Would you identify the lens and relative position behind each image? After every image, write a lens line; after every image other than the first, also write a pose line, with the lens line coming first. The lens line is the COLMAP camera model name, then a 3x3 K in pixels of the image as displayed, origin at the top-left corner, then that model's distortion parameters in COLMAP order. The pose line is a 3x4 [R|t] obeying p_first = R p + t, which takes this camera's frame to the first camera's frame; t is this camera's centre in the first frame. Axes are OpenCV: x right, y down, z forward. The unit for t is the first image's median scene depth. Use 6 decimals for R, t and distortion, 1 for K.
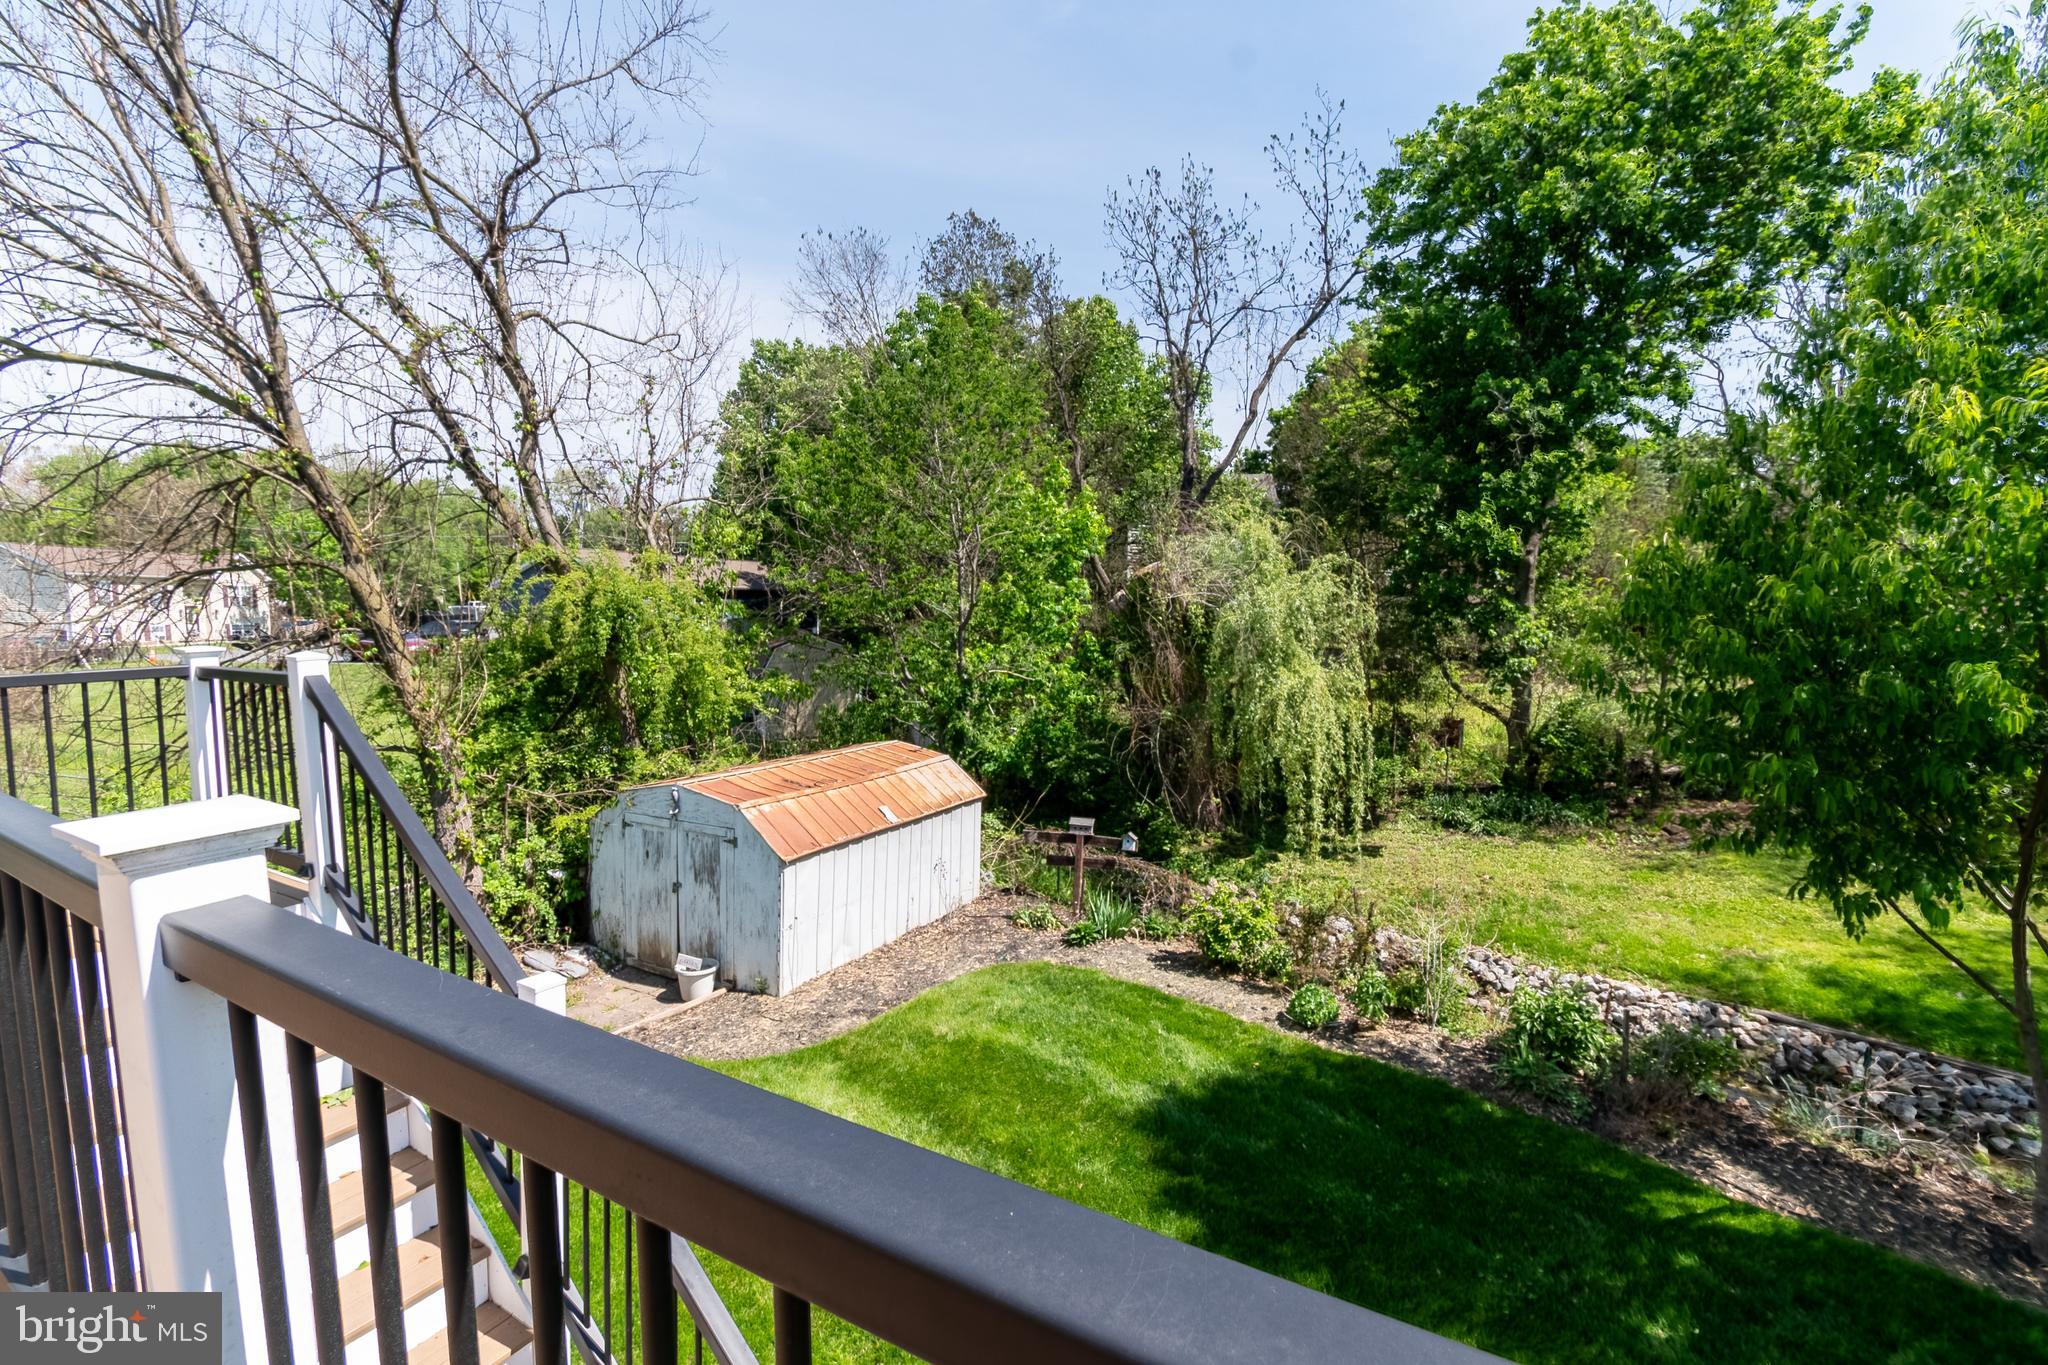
lens RADIAL K [[919.1, 0, 1015.3], [0, 919.1, 678.1], [0, 0, 1]] dist [0.000502, 0.000182]
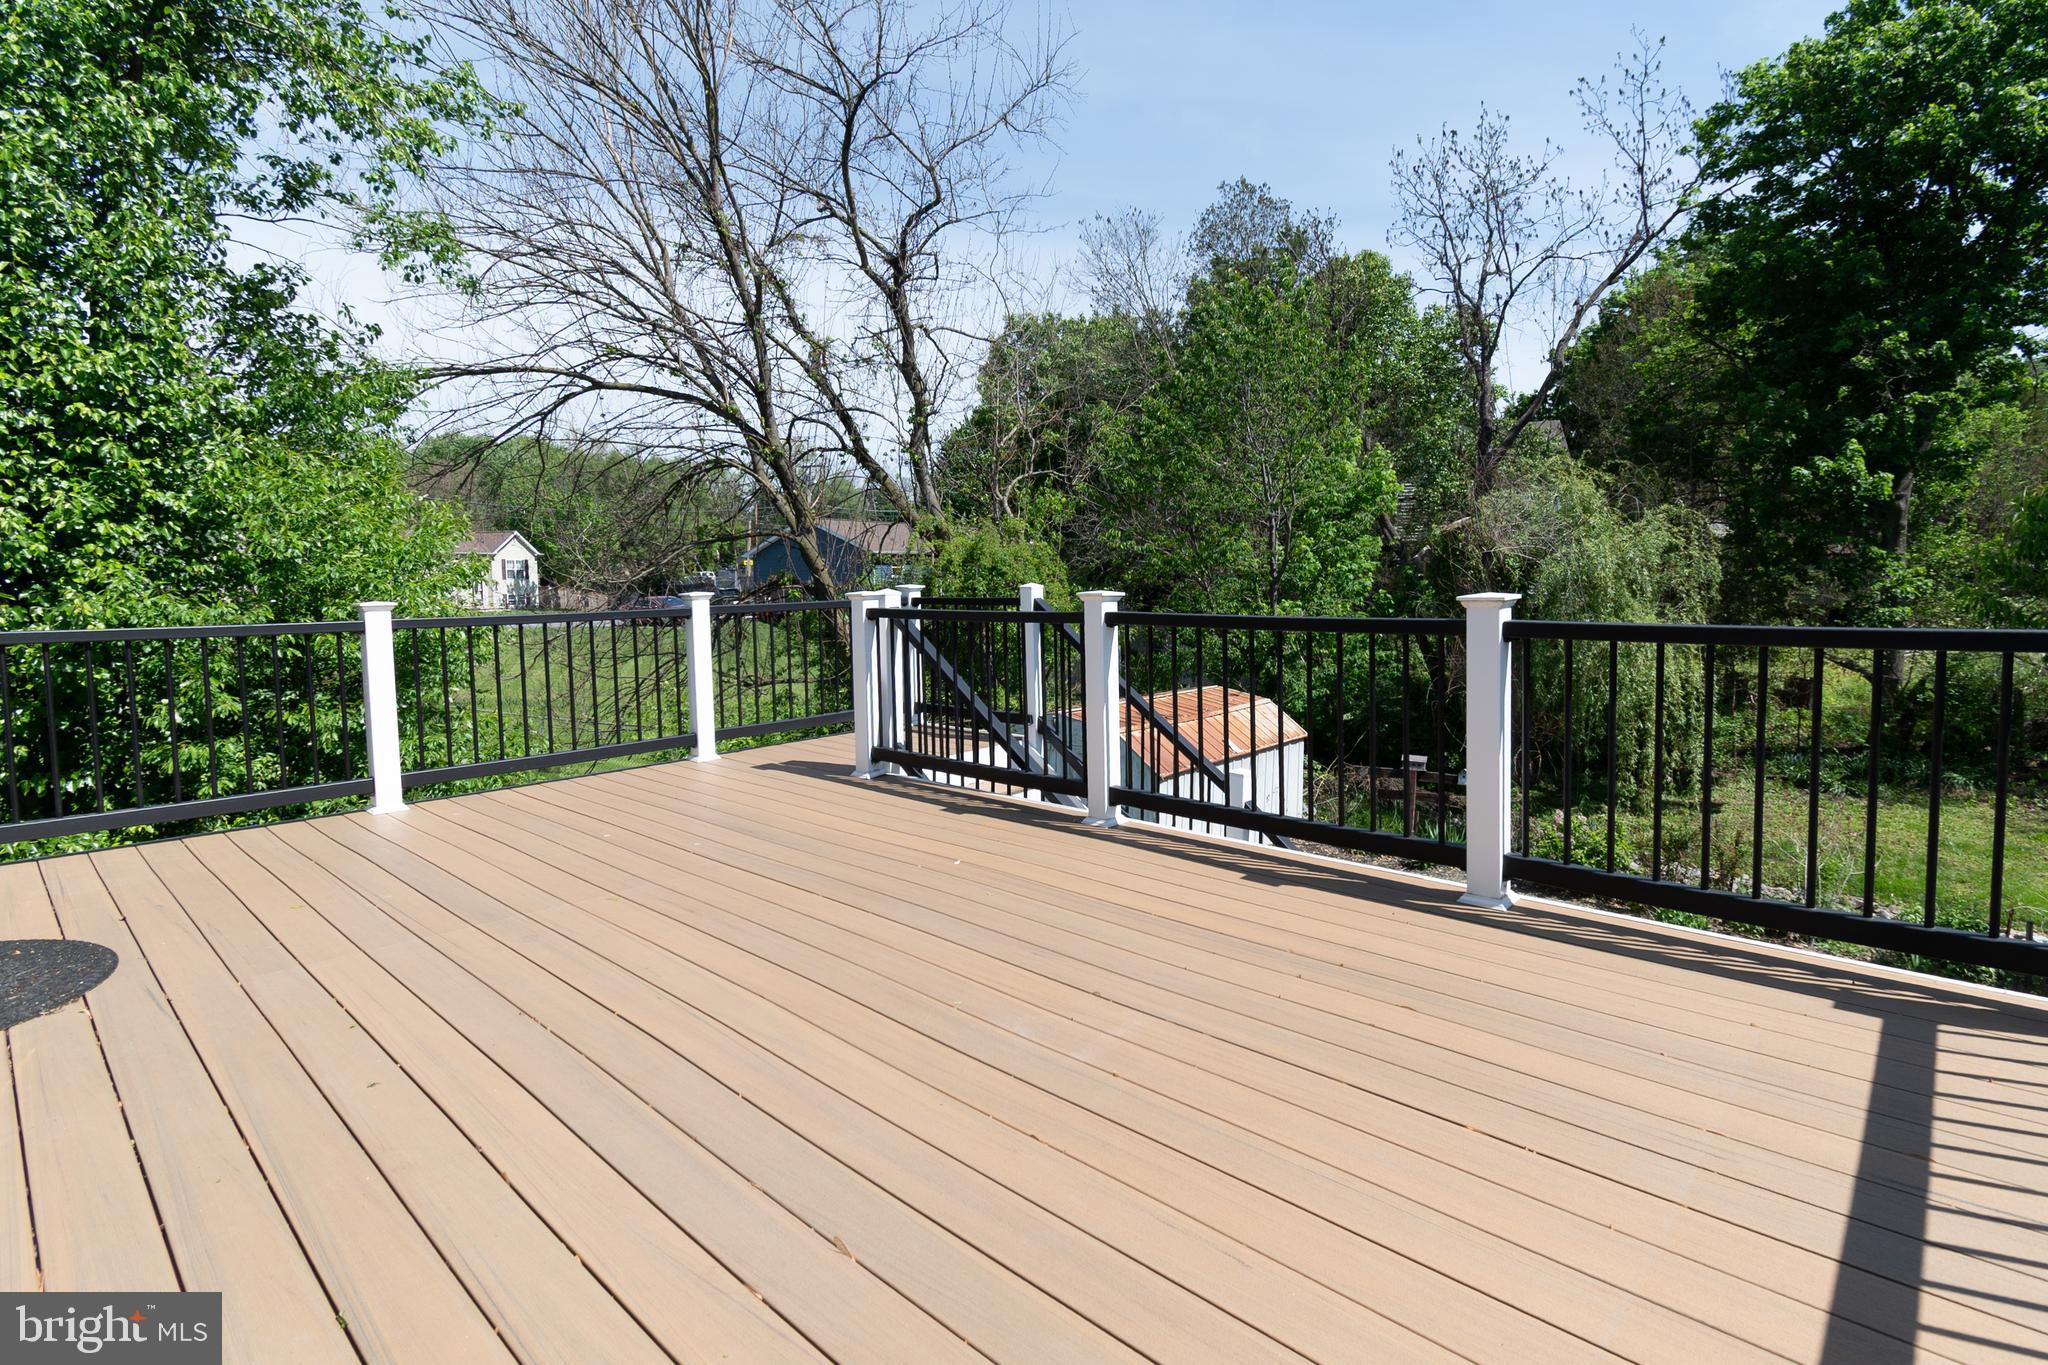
lens RADIAL K [[983.7, 0, 981.5], [0, 983.7, 633.1], [0, 0, 1]] dist [0.002131, -0.002580]
pose [[0.973527, 0.001230, -0.228567, -0.121328], [-0.005218, 0.999844, -0.016845, 0.023580], [0.228511, 0.017592, 0.973382, -0.185102]]
